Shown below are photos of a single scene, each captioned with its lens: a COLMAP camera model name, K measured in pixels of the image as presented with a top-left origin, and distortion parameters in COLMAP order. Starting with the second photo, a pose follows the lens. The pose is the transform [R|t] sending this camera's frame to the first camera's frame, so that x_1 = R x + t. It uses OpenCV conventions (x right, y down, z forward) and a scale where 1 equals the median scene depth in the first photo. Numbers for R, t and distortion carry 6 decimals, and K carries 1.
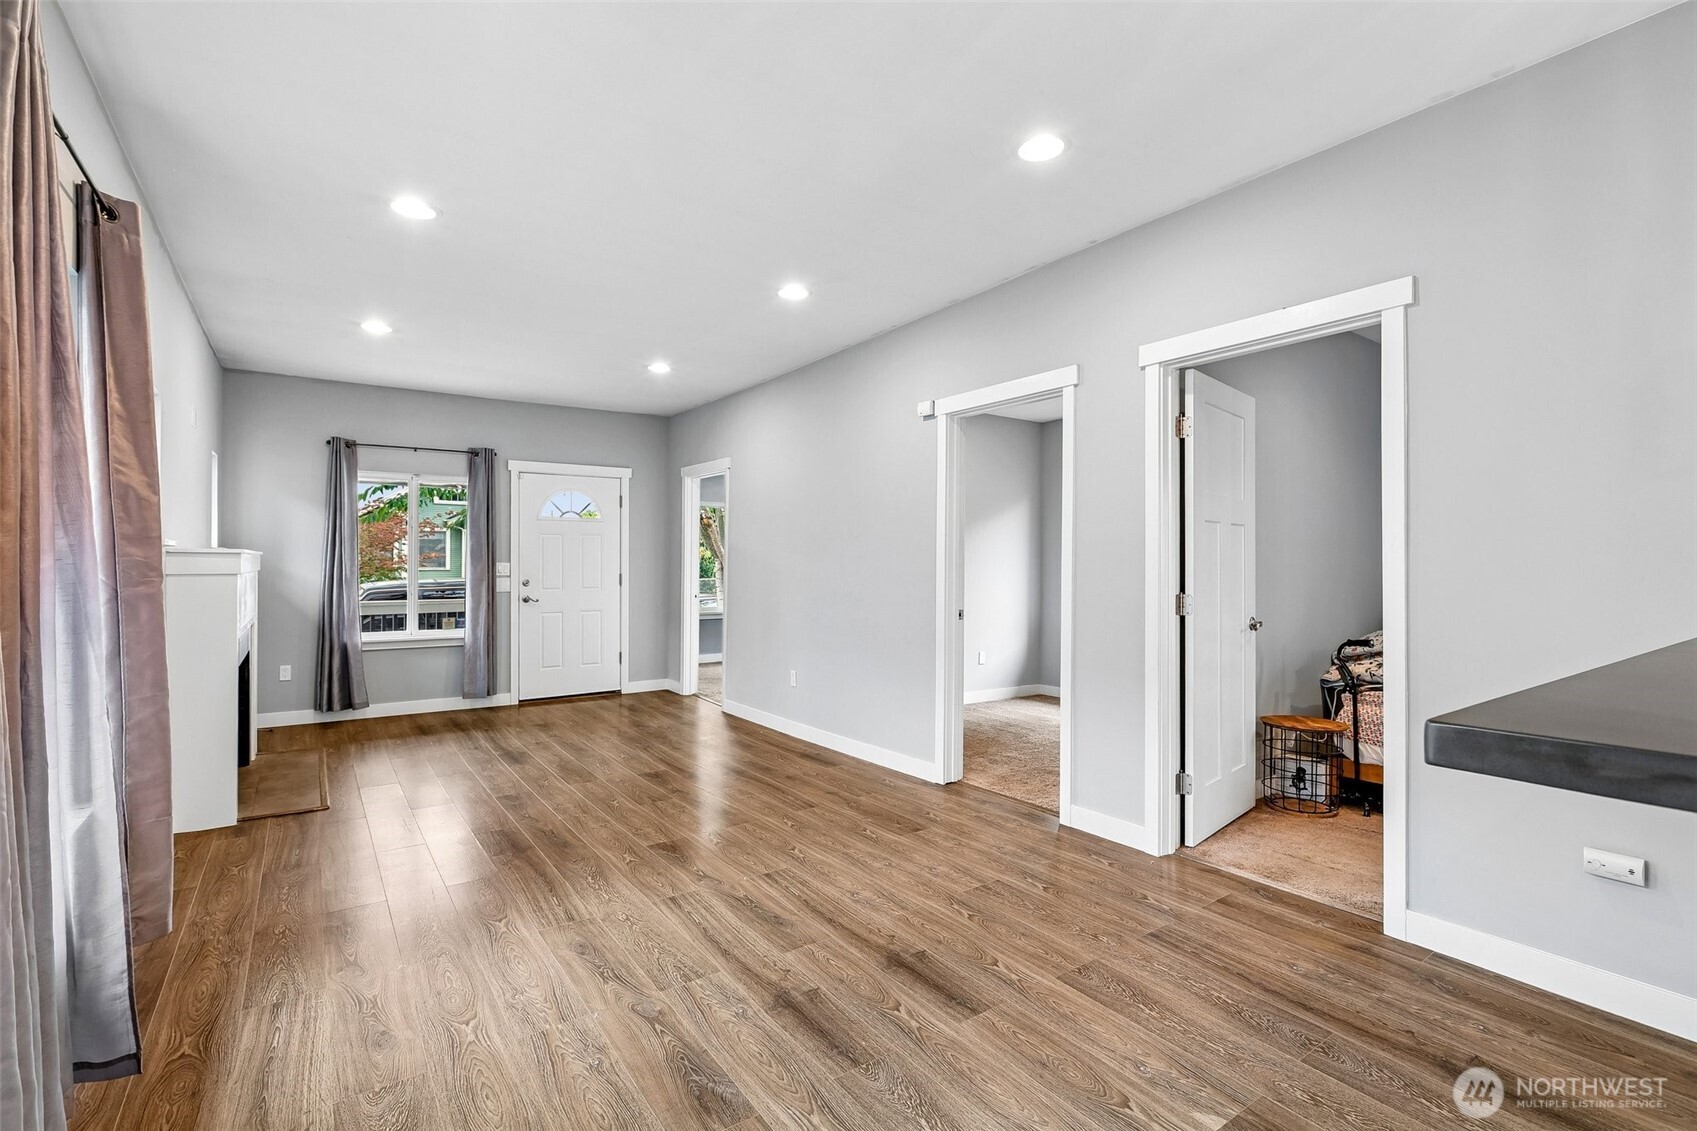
lens RADIAL K [[781.2, 0, 856.9], [0, 781.2, 560.4], [0, 0, 1]] dist [-0.000532, 0.000488]
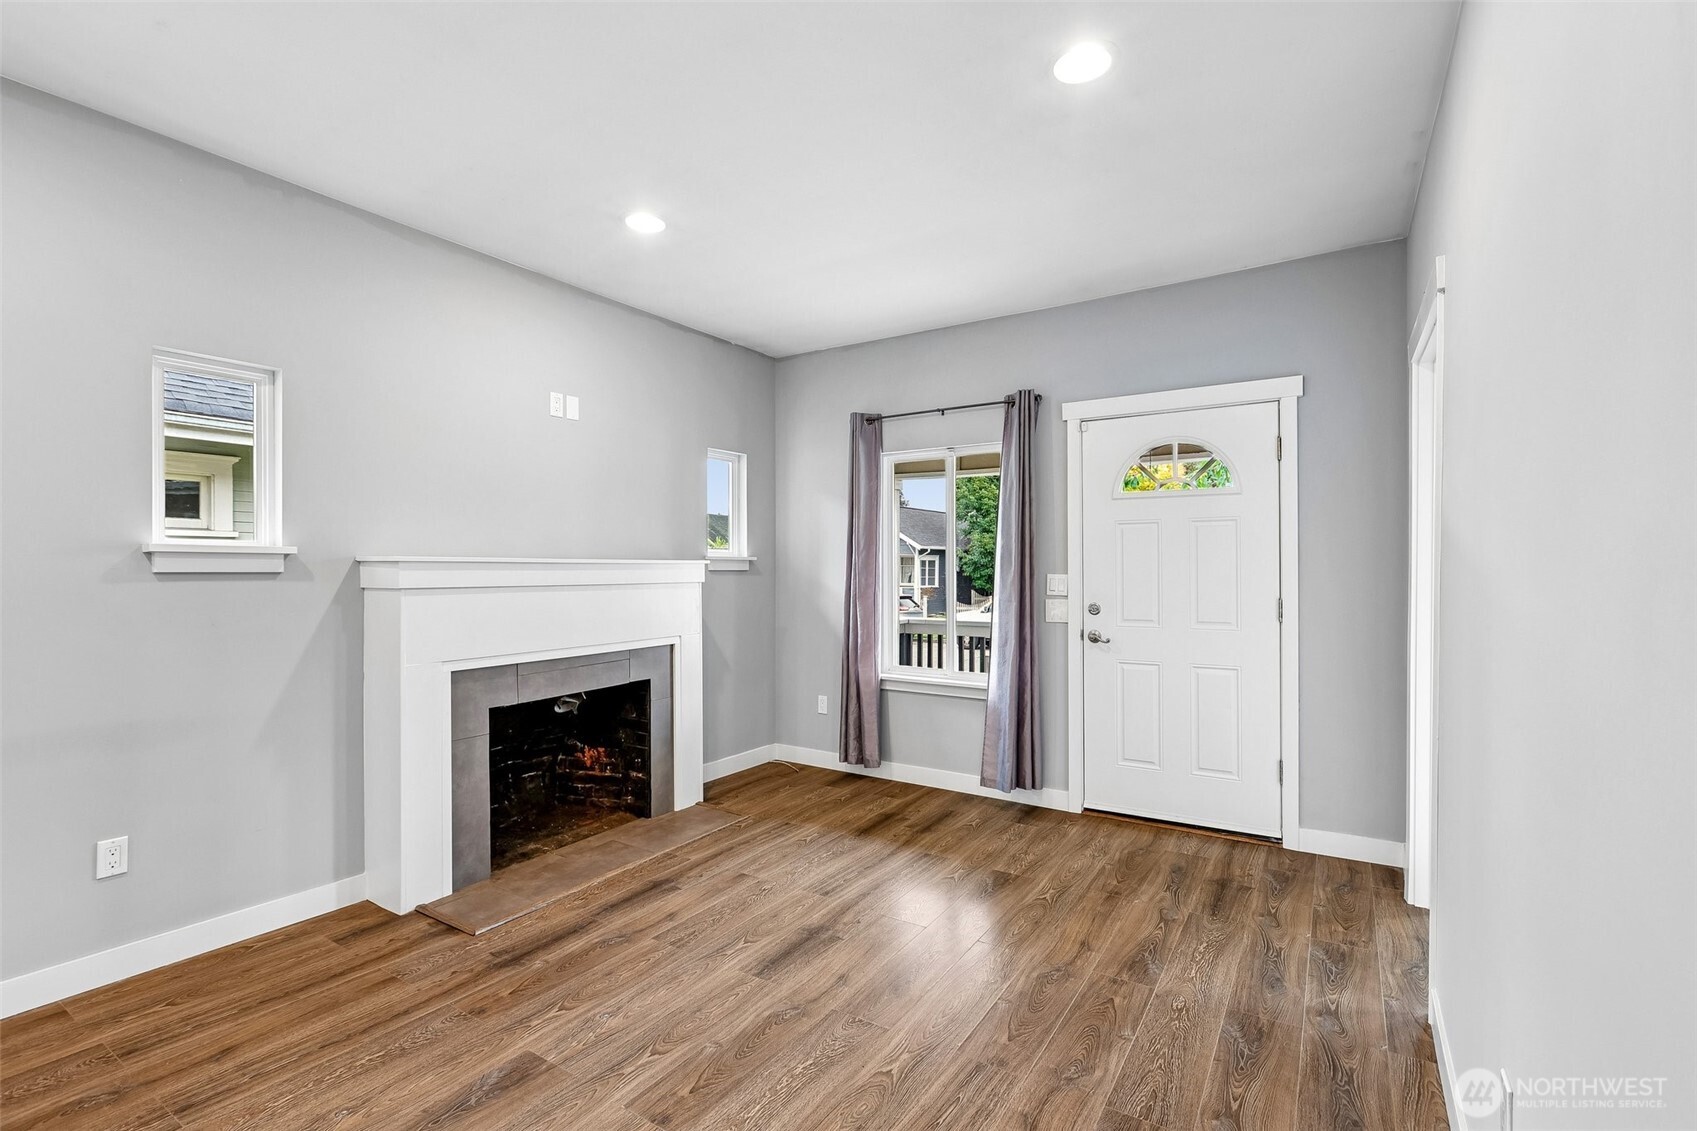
lens RADIAL K [[766.6, 0, 864.7], [0, 766.6, 565.7], [0, 0, 1]] dist [-0.003414, 0.000108]
pose [[0.380855, -0.005369, -0.924619, 0.064196], [-0.000055, 0.999983, -0.005829, -0.000260], [0.924635, 0.002271, 0.380849, 0.982613]]
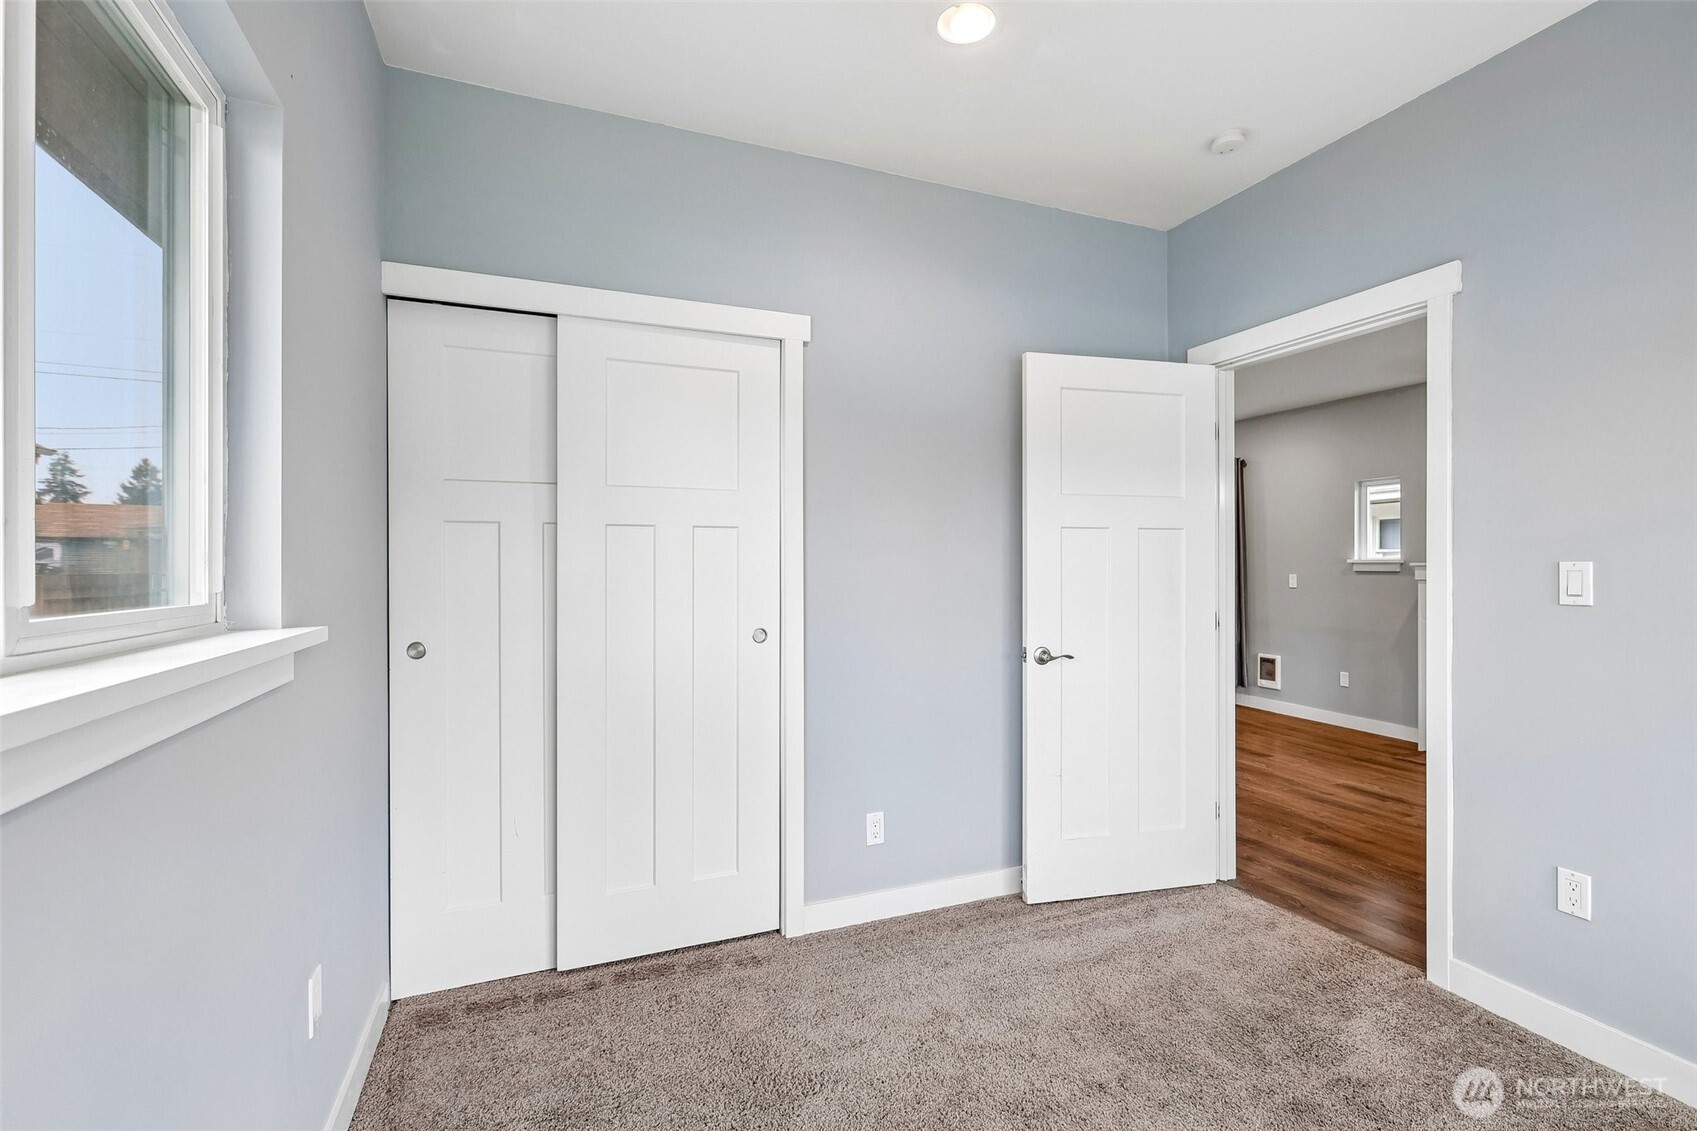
lens RADIAL K [[767.0, 0, 856.8], [0, 767.0, 567.4], [0, 0, 1]] dist [-0.000609, 0.000497]
pose [[-0.973978, -0.008007, 0.226500, -0.077394], [-0.008891, 0.999956, -0.002885, 0.006546], [-0.226467, -0.004824, -0.974007, 2.298133]]
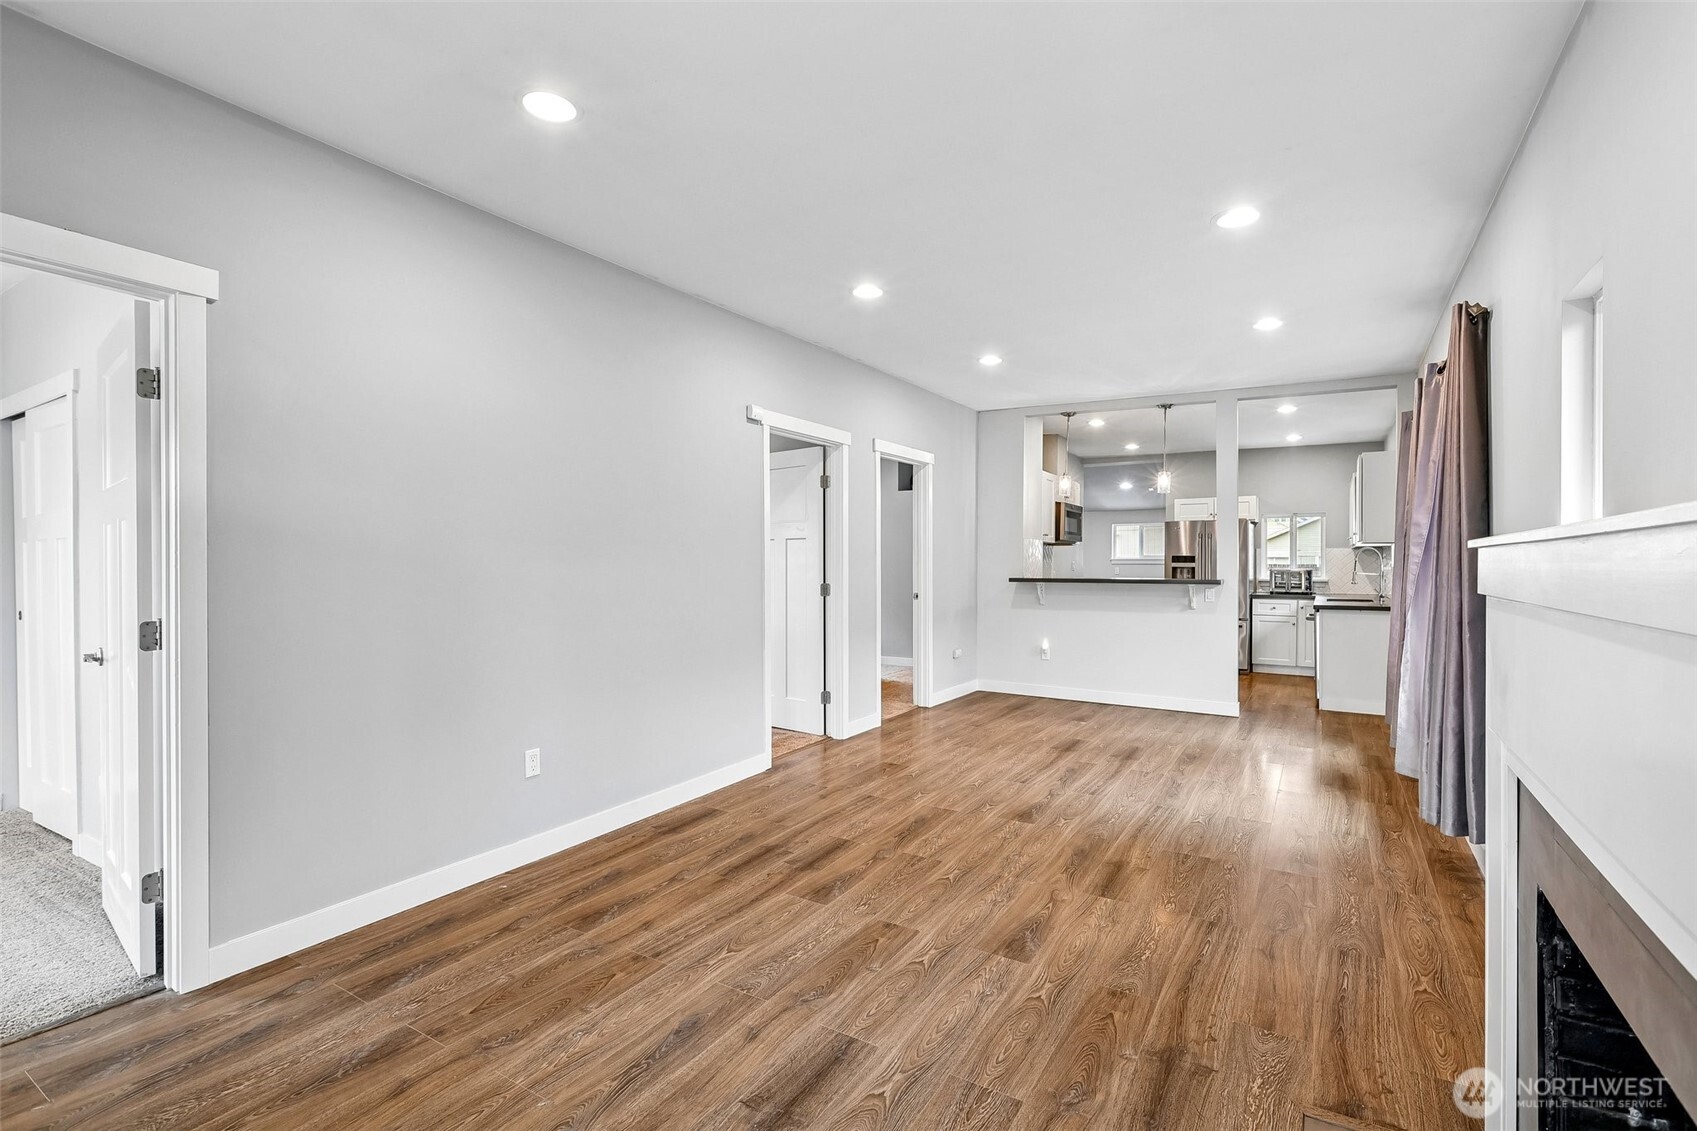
lens RADIAL K [[766.6, 0, 864.7], [0, 766.6, 565.7], [0, 0, 1]] dist [-0.003414, 0.000108]
pose [[-0.401492, -0.005752, 0.915845, -0.914691], [-0.003796, 0.999982, 0.004616, 0.000570], [-0.915855, -0.001624, -0.401506, 1.306130]]
